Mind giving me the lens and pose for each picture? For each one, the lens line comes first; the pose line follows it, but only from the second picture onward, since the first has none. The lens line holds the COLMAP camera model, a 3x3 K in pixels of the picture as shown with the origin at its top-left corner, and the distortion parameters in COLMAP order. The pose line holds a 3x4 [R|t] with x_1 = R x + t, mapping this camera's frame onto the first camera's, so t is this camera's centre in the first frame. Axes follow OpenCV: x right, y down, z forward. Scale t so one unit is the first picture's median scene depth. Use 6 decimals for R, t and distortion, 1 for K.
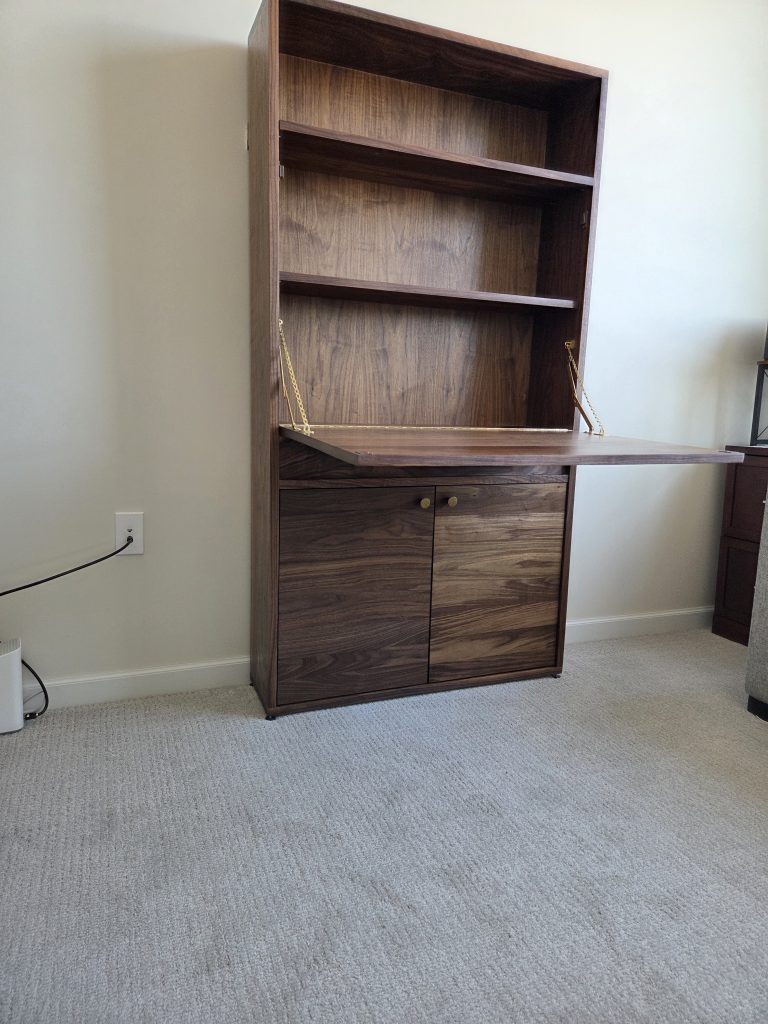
lens RADIAL K [[695.5, 0, 391.0], [0, 695.5, 519.7], [0, 0, 1]] dist [0.020560, -0.027317]
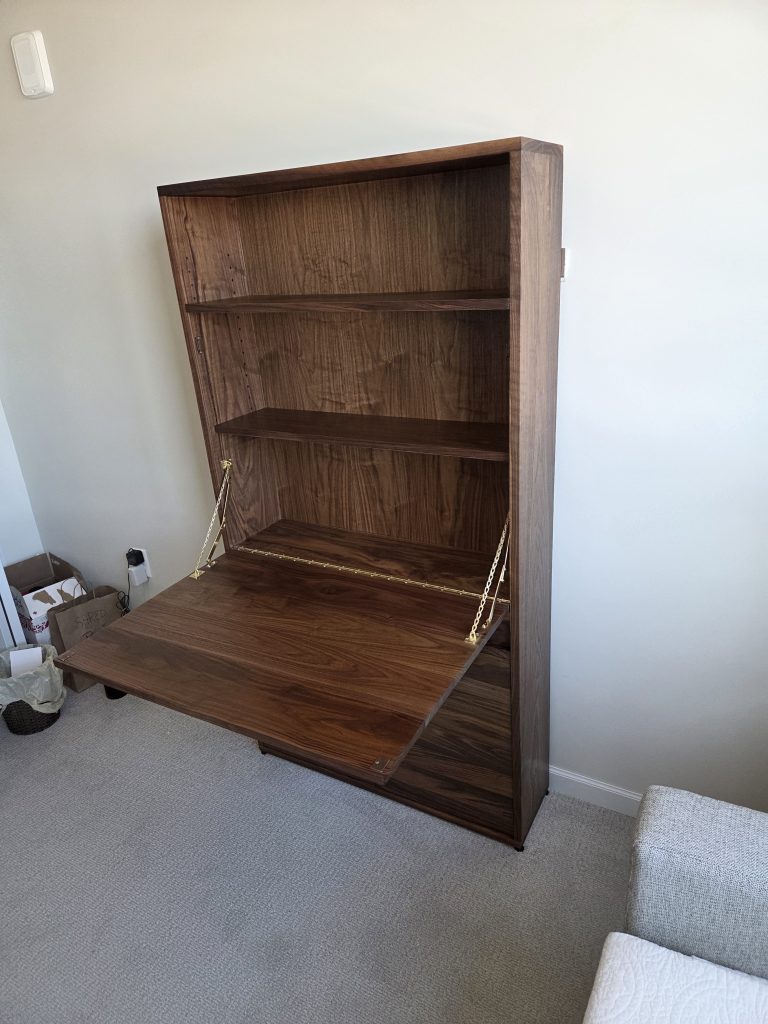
lens RADIAL K [[695.5, 0, 381.8], [0, 695.5, 520.2], [0, 0, 1]] dist [0.020560, -0.027317]
pose [[0.608958, 0.227405, -0.759906, 0.778827], [-0.030746, 0.964070, 0.263863, -0.441600], [0.792606, -0.137318, 0.594070, 0.432409]]
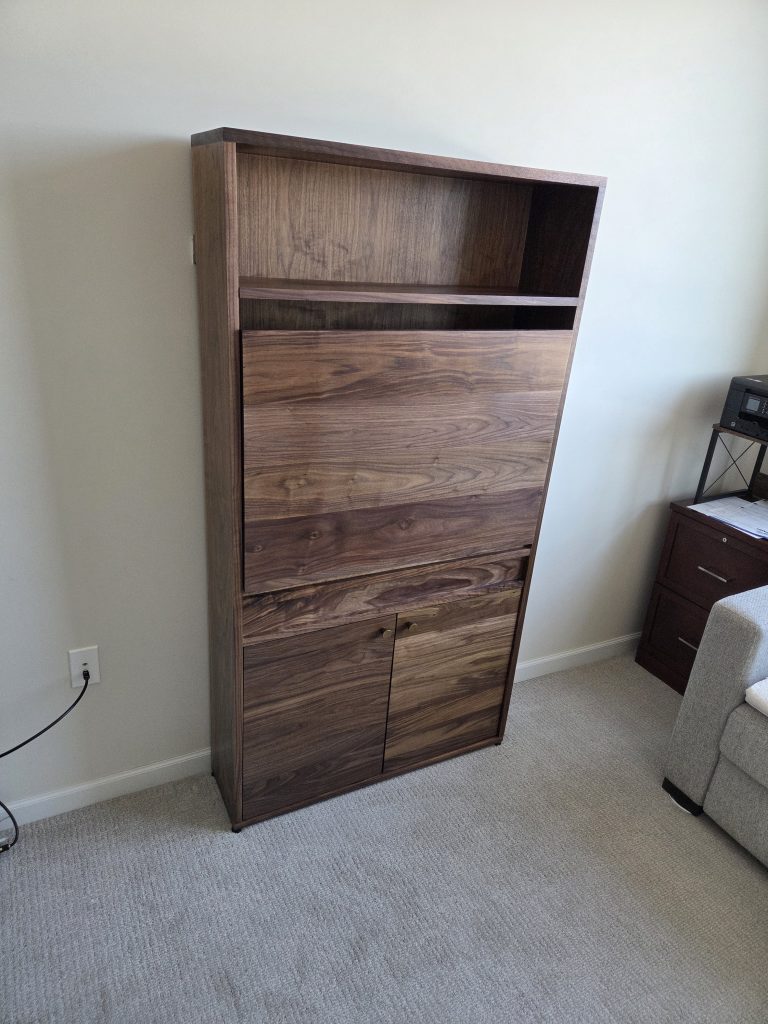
lens RADIAL K [[695.5, 0, 382.8], [0, 695.5, 512.6], [0, 0, 1]] dist [0.020560, -0.027317]
pose [[0.994936, 0.003383, 0.100458, -0.055346], [-0.028187, 0.968722, 0.246544, -0.421466], [-0.096482, -0.248127, 0.963911, 0.066255]]
